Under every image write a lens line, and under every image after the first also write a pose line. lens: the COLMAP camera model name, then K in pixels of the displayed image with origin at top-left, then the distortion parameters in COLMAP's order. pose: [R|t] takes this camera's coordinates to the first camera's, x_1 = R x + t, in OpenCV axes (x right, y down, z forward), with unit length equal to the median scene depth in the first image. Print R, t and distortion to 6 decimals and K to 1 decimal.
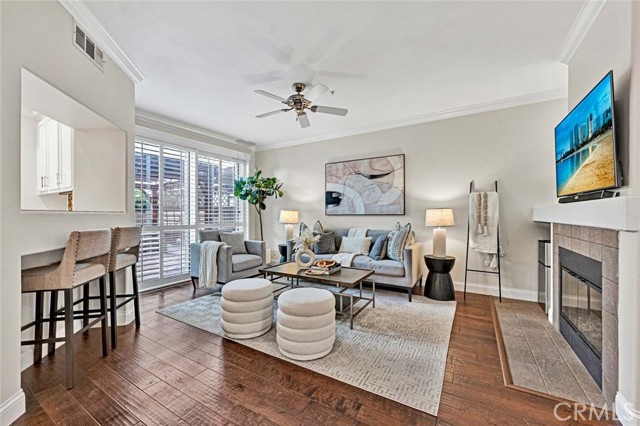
lens RADIAL K [[262.9, 0, 317.0], [0, 262.9, 211.0], [0, 0, 1]] dist [0.013253, -0.000052]
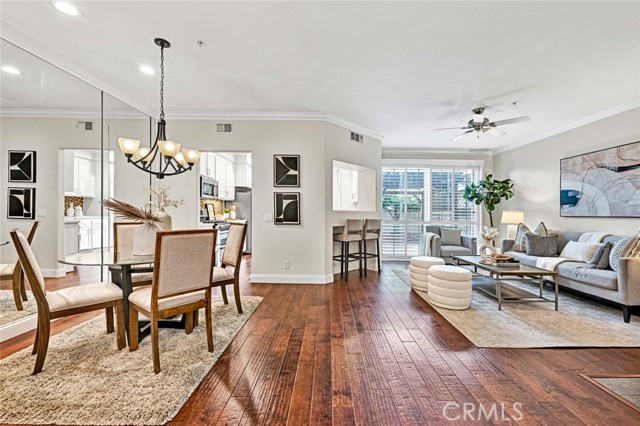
lens RADIAL K [[262.9, 0, 317.0], [0, 262.9, 211.0], [0, 0, 1]] dist [0.013253, -0.000052]
pose [[0.496918, 0.004471, -0.867786, 0.464339], [-0.005897, 0.999981, 0.001776, -0.000186], [0.867777, 0.004235, 0.496935, -0.196274]]
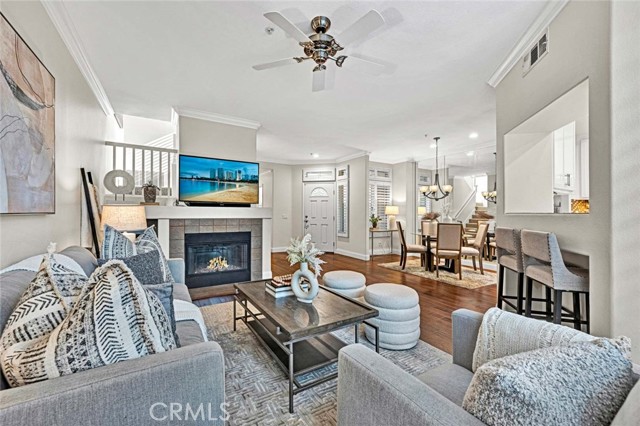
lens RADIAL K [[262.9, 0, 317.0], [0, 262.9, 211.0], [0, 0, 1]] dist [0.013253, -0.000052]
pose [[-0.413035, -0.004512, -0.910704, 1.831136], [0.012111, 0.999872, -0.010447, -0.031471], [0.910635, -0.015345, -0.412928, -0.220696]]
